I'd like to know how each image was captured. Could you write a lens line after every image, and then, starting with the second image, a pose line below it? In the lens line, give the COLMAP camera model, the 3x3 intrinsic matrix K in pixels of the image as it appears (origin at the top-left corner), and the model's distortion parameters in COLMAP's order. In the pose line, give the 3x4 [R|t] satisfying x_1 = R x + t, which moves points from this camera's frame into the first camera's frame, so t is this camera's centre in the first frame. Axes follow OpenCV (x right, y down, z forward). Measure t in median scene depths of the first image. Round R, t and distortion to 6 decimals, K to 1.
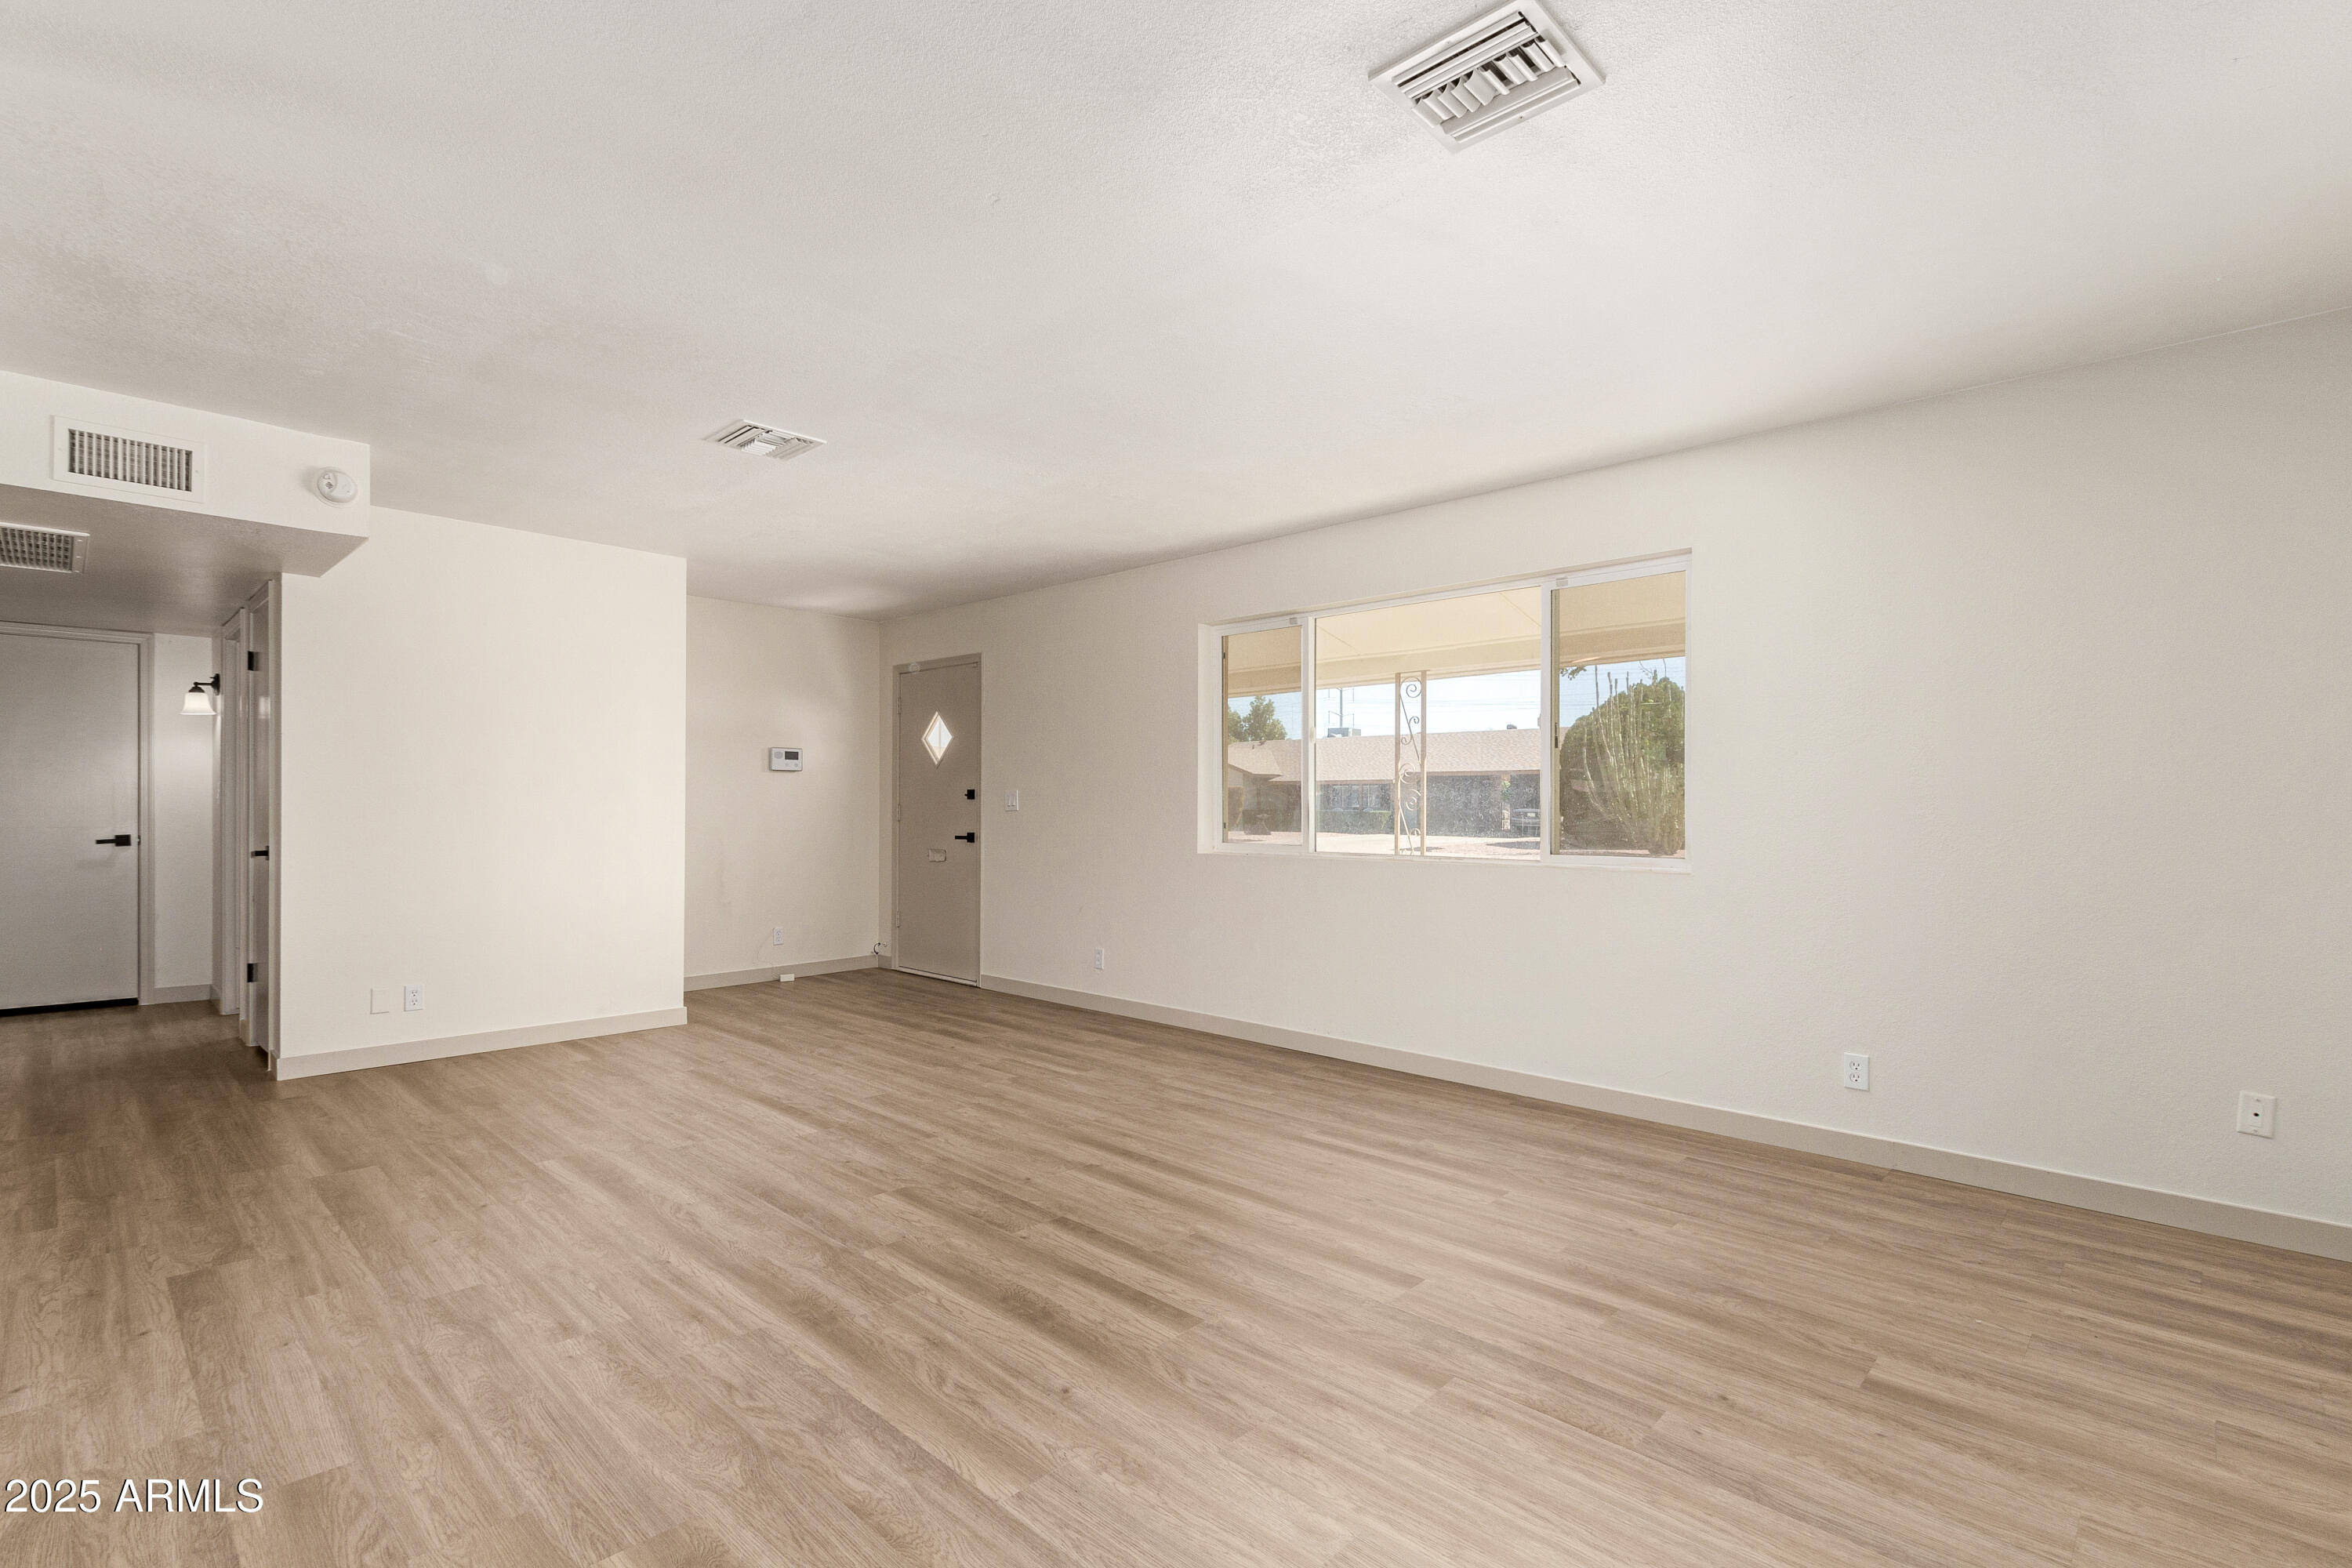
lens RADIAL K [[1077.9, 0, 1161.0], [0, 1077.9, 784.0], [0, 0, 1]] dist [0.012712, -0.006833]
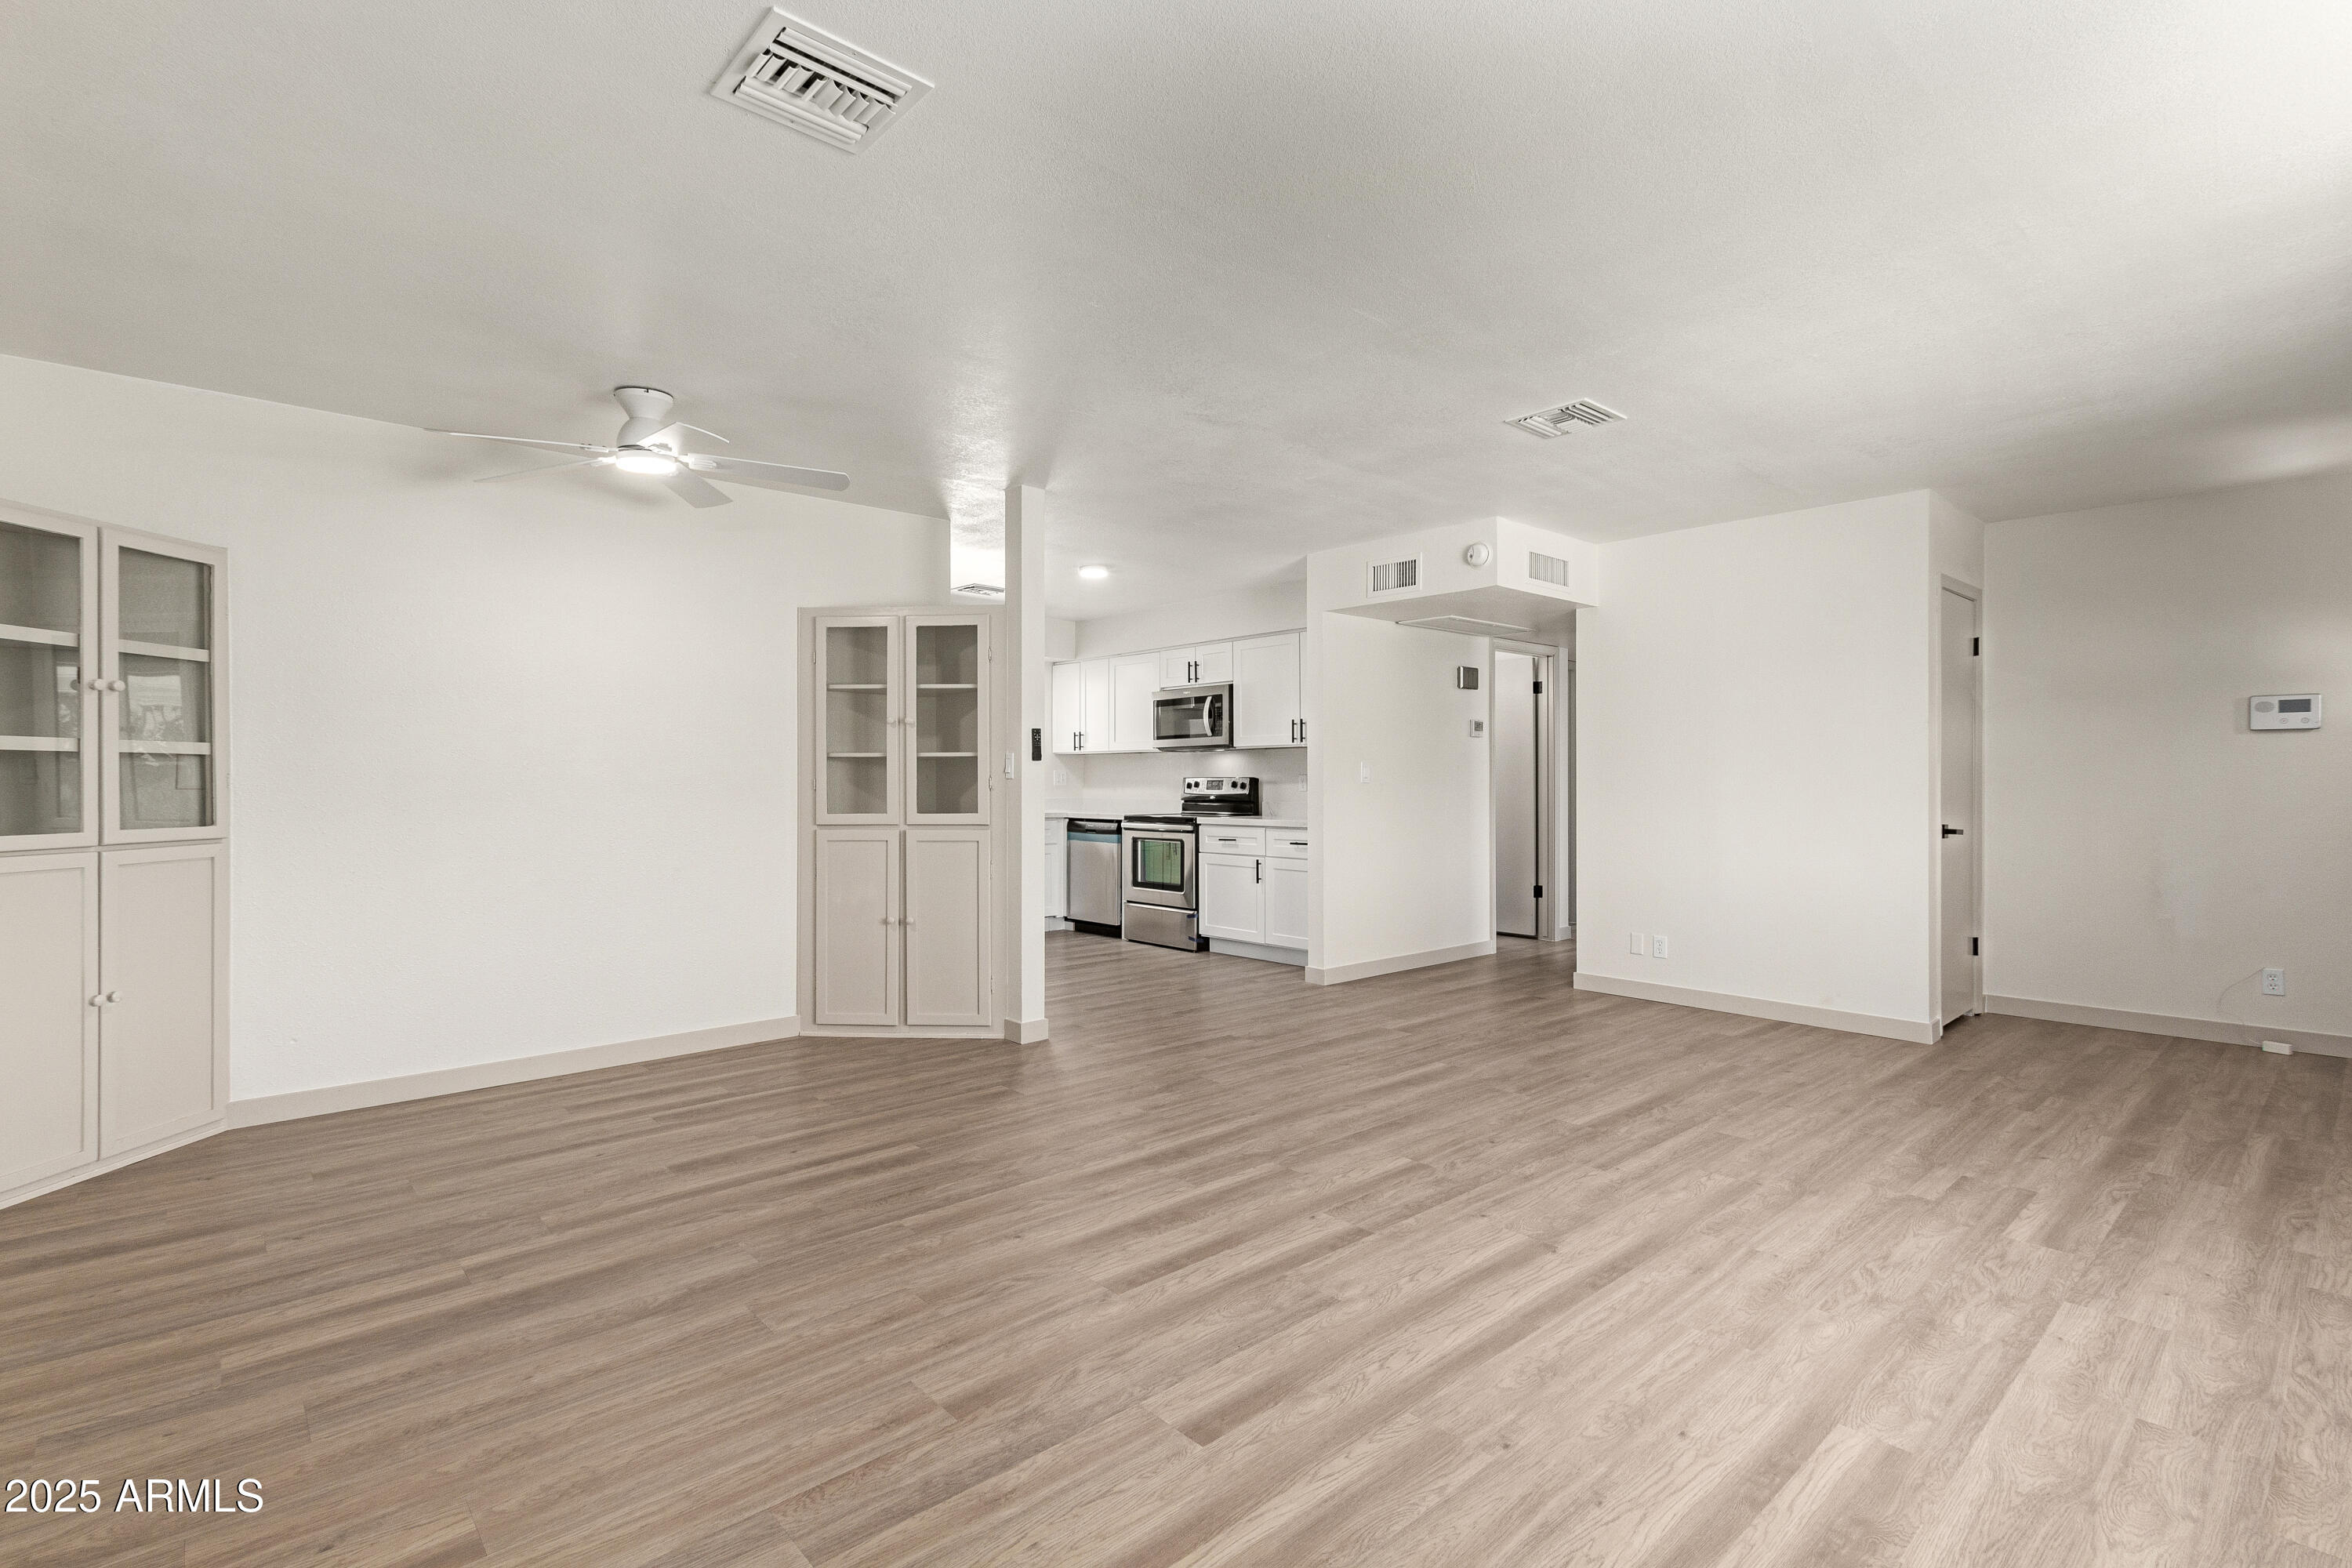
lens RADIAL K [[1077.9, 0, 1178.7], [0, 1077.9, 780.9], [0, 0, 1]] dist [0.012712, -0.006833]
pose [[-0.066651, -0.003647, -0.997770, 0.706254], [0.020686, 0.999773, -0.005036, 0.014967], [0.997562, -0.020975, -0.066561, 0.763899]]
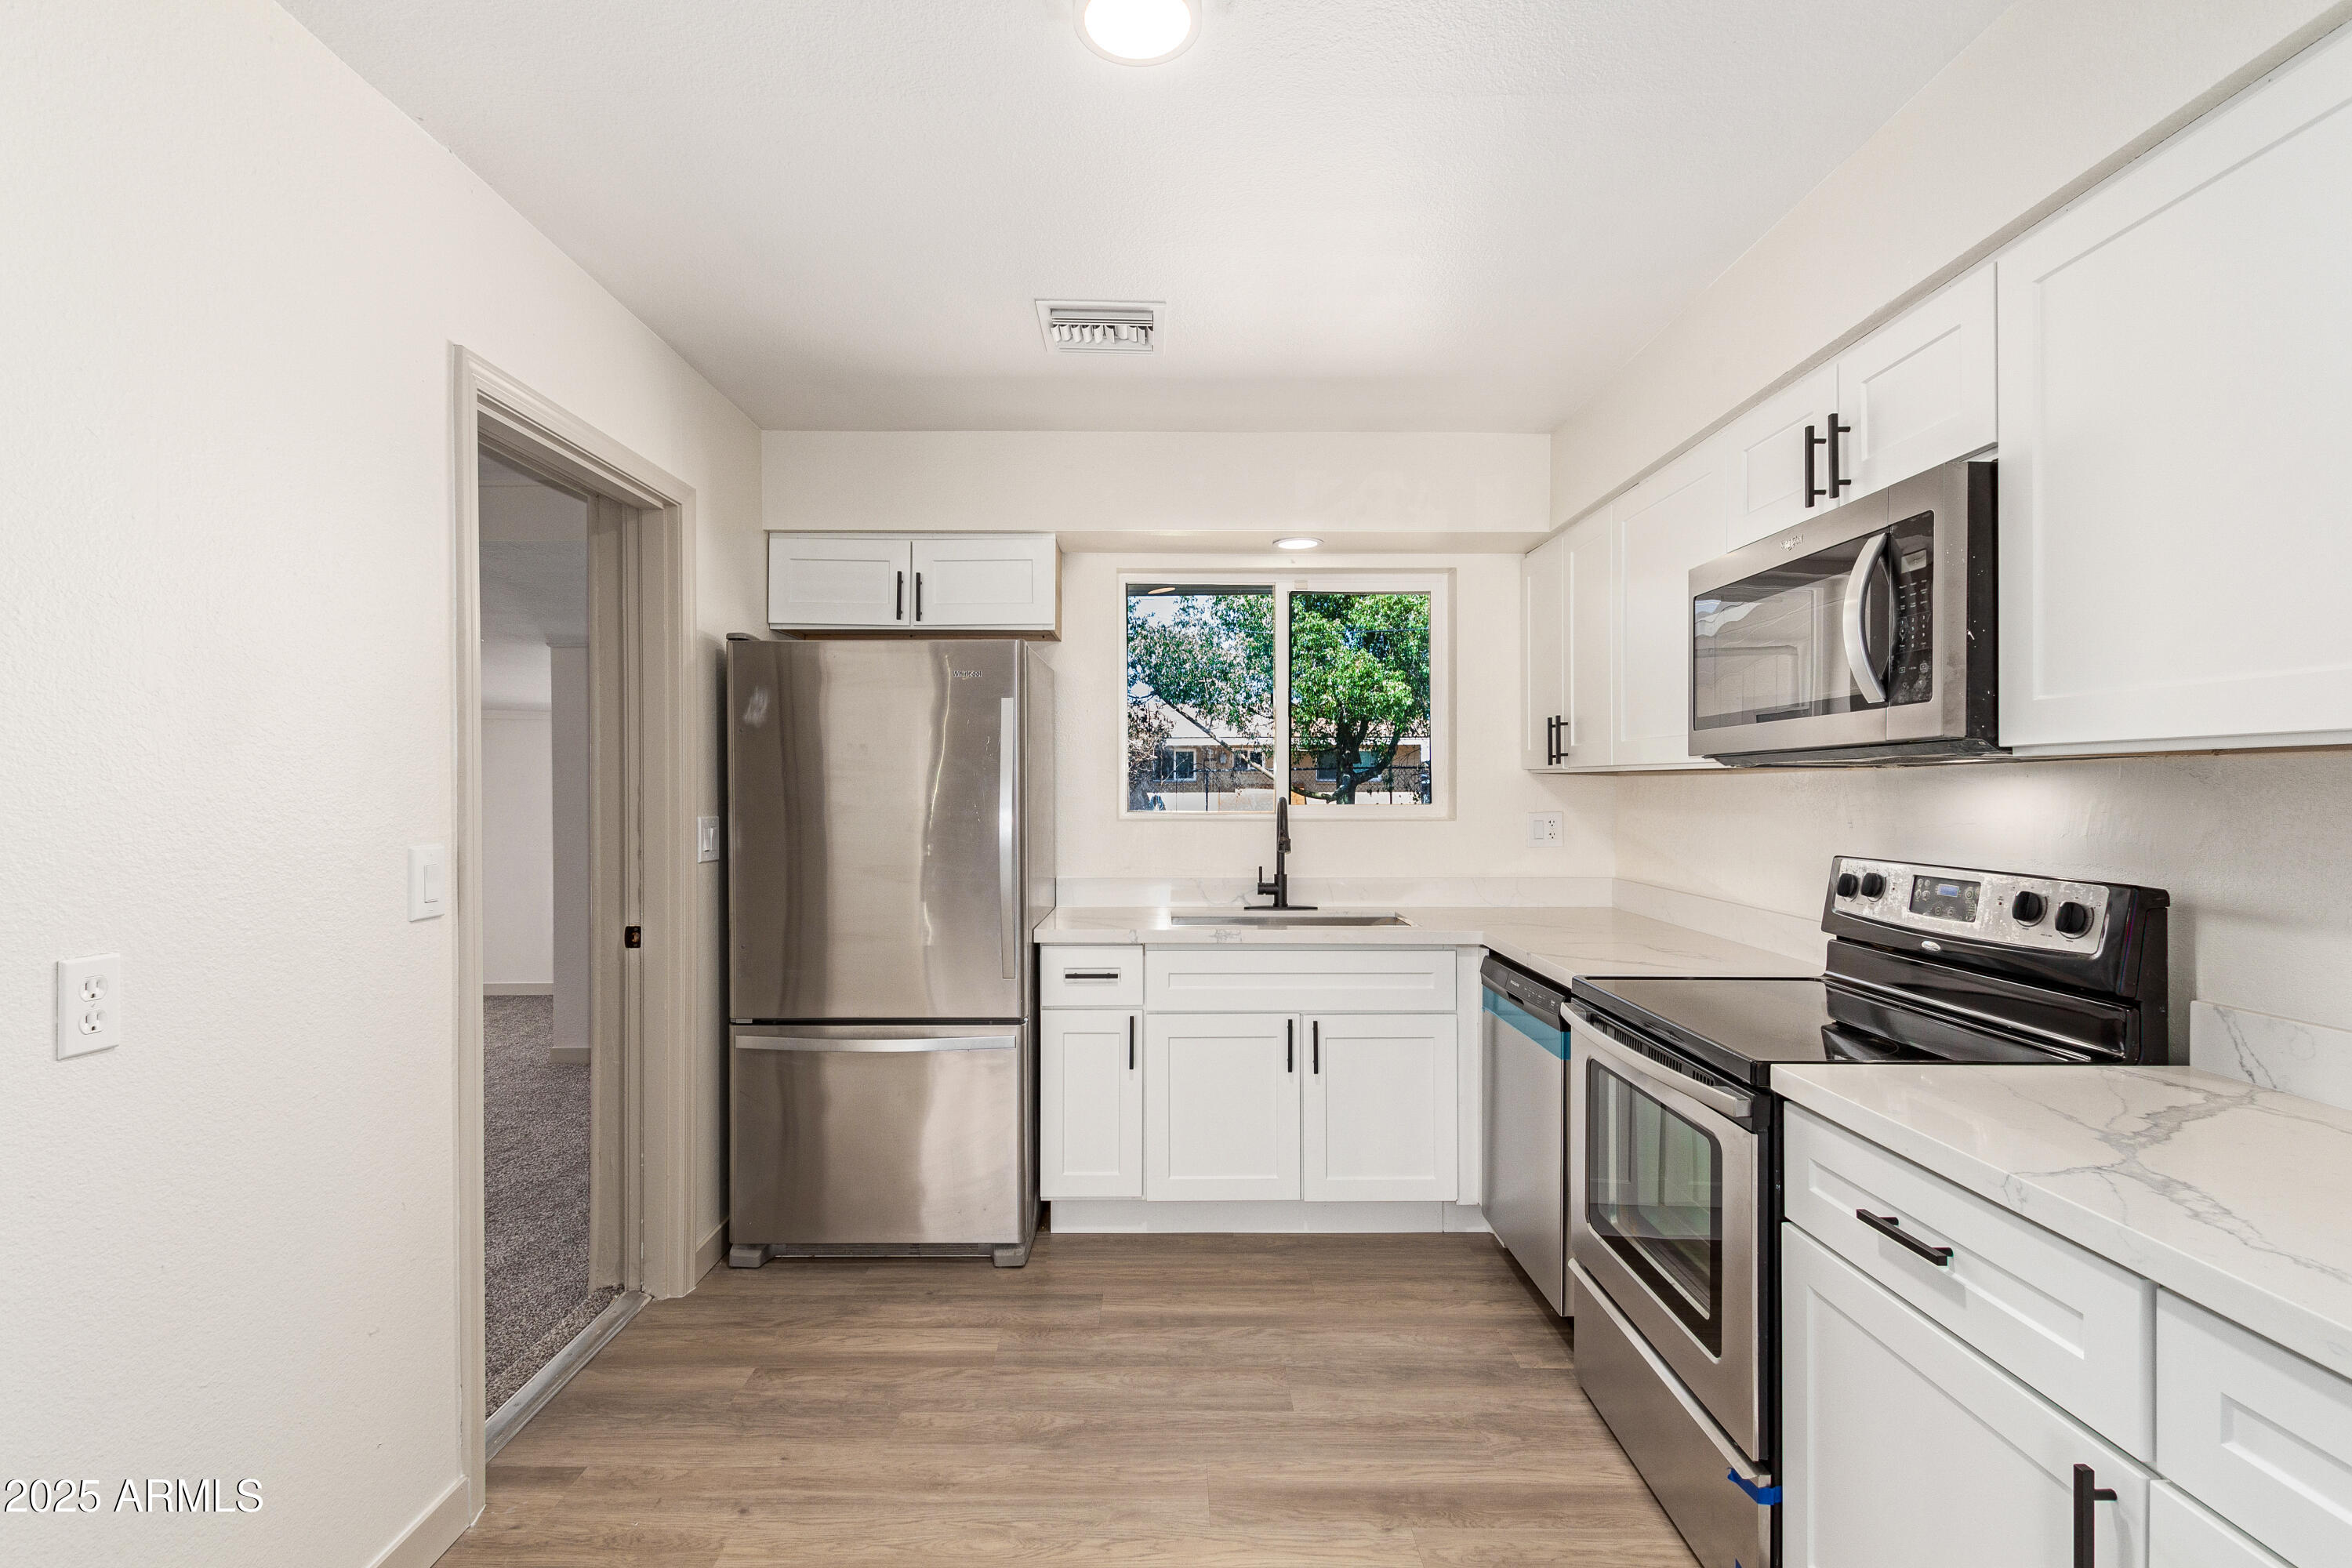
lens RADIAL K [[1077.9, 0, 1160.3], [0, 1077.9, 781.7], [0, 0, 1]] dist [0.012712, -0.006833]
pose [[-0.724928, -0.000864, -0.688824, -0.828694], [0.015920, 0.999711, -0.018009, -0.042987], [0.688641, -0.024021, -0.724705, 0.820624]]
